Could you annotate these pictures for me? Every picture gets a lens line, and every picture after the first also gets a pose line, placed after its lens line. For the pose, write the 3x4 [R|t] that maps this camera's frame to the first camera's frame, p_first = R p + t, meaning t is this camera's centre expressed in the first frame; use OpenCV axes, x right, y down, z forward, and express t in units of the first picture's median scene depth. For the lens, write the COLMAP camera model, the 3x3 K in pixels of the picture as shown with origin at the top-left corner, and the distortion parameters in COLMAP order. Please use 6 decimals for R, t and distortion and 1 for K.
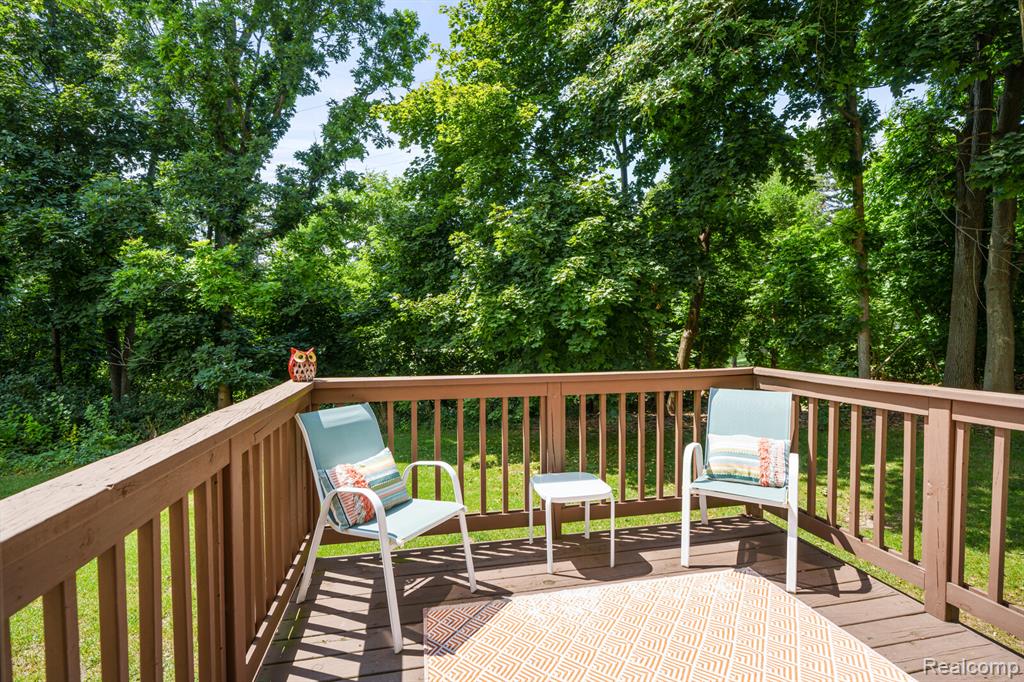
lens RADIAL K [[454.4, 0, 506.8], [0, 454.4, 344.1], [0, 0, 1]] dist [-0.000134, -0.000069]
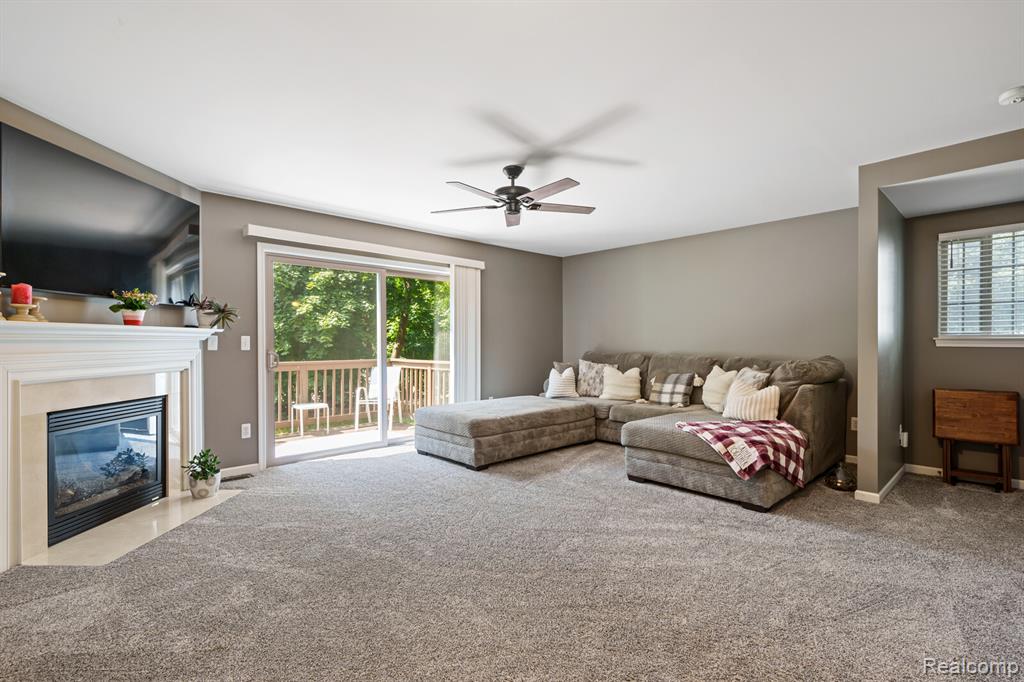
lens RADIAL K [[471.7, 0, 512.0], [0, 471.7, 341.0], [0, 0, 1]] dist [-0.001945, -0.000526]
pose [[0.851937, 0.008013, 0.523582, -0.109915], [0.013046, 0.999248, -0.036520, 0.027685], [-0.523481, 0.037944, 0.851192, -0.715989]]
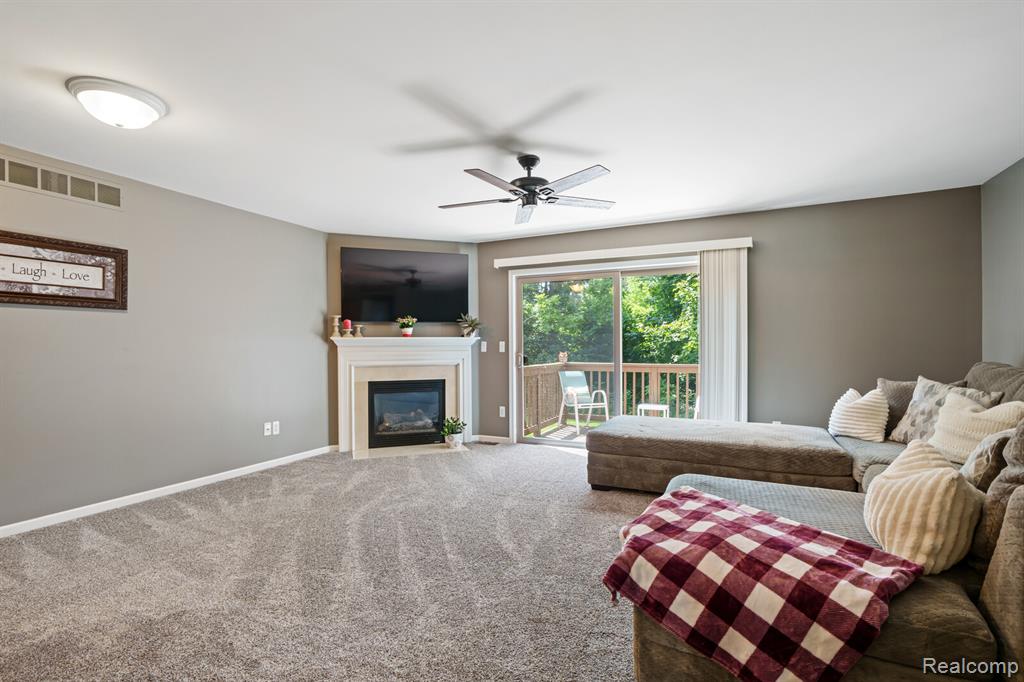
lens RADIAL K [[471.7, 0, 512.0], [0, 471.7, 341.0], [0, 0, 1]] dist [-0.001945, -0.000526]
pose [[0.790433, -0.003269, -0.612540, 0.468710], [-0.022268, 0.999171, -0.034068, 0.020971], [0.612144, 0.040568, 0.789705, -0.656785]]
